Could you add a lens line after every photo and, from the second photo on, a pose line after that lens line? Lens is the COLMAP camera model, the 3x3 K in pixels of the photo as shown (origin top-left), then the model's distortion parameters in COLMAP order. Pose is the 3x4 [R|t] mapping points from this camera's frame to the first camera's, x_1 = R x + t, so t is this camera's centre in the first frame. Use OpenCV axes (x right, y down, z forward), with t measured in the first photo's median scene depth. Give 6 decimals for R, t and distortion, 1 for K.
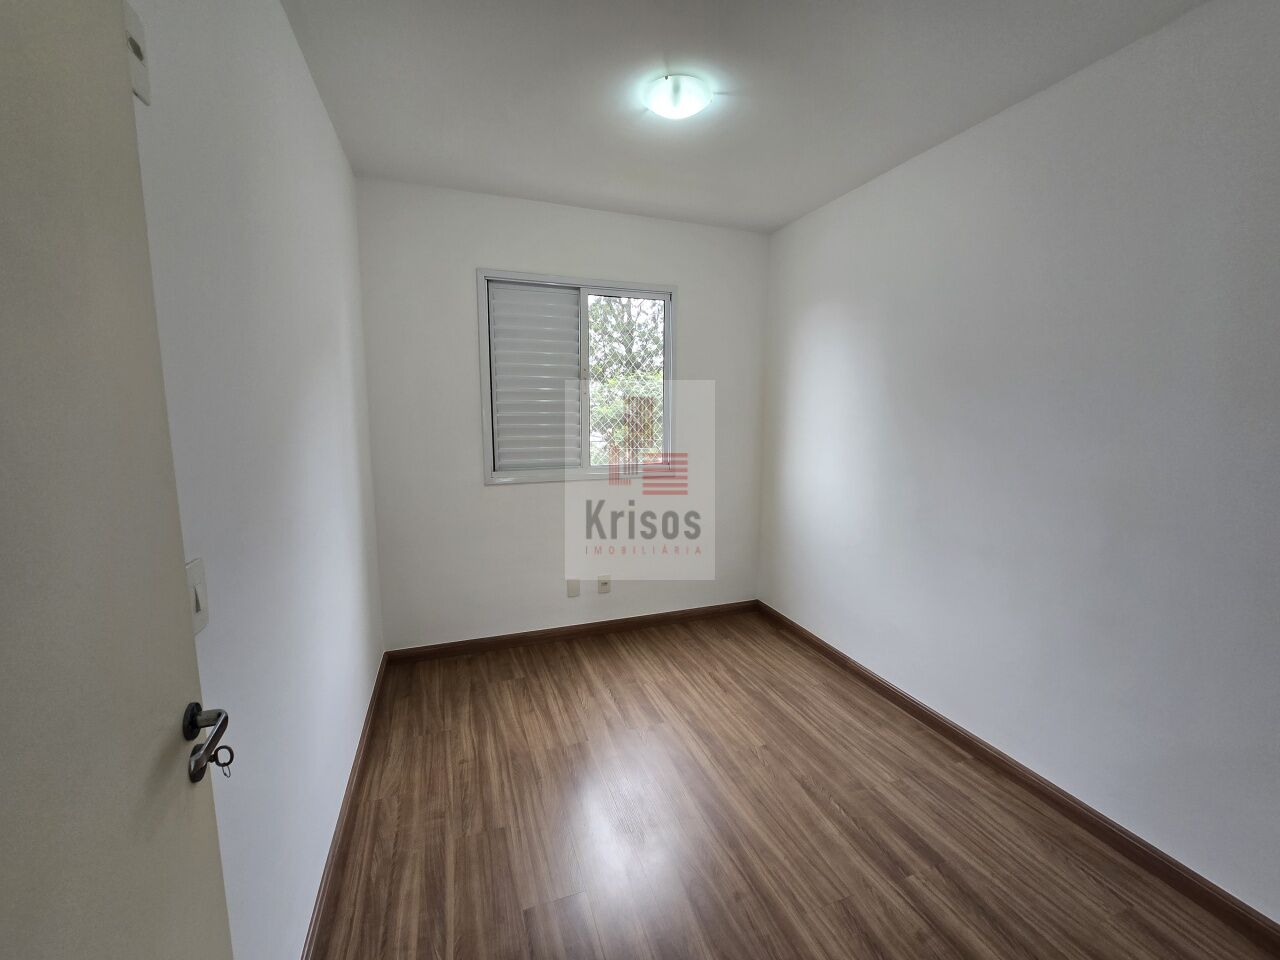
lens RADIAL K [[524.7, 0, 646.0], [0, 524.7, 490.6], [0, 0, 1]] dist [-0.008056, 0.001251]
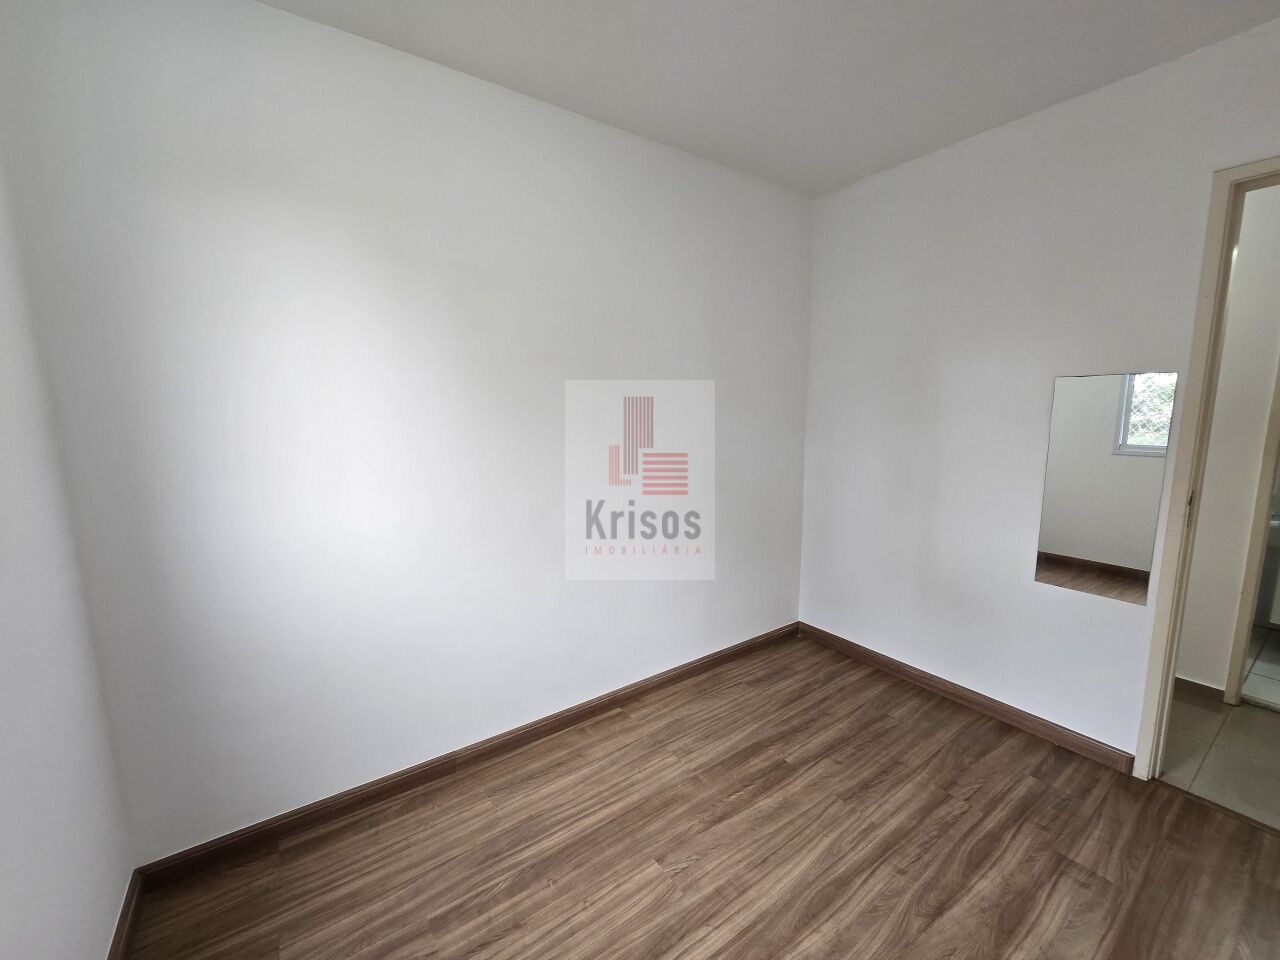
lens RADIAL K [[524.7, 0, 640.4], [0, 524.7, 479.5], [0, 0, 1]] dist [-0.008056, 0.001251]
pose [[-0.254848, -0.141659, 0.956549, -0.407566], [0.160085, 0.969381, 0.186210, -0.176712], [-0.953638, 0.200584, -0.224367, 1.125440]]
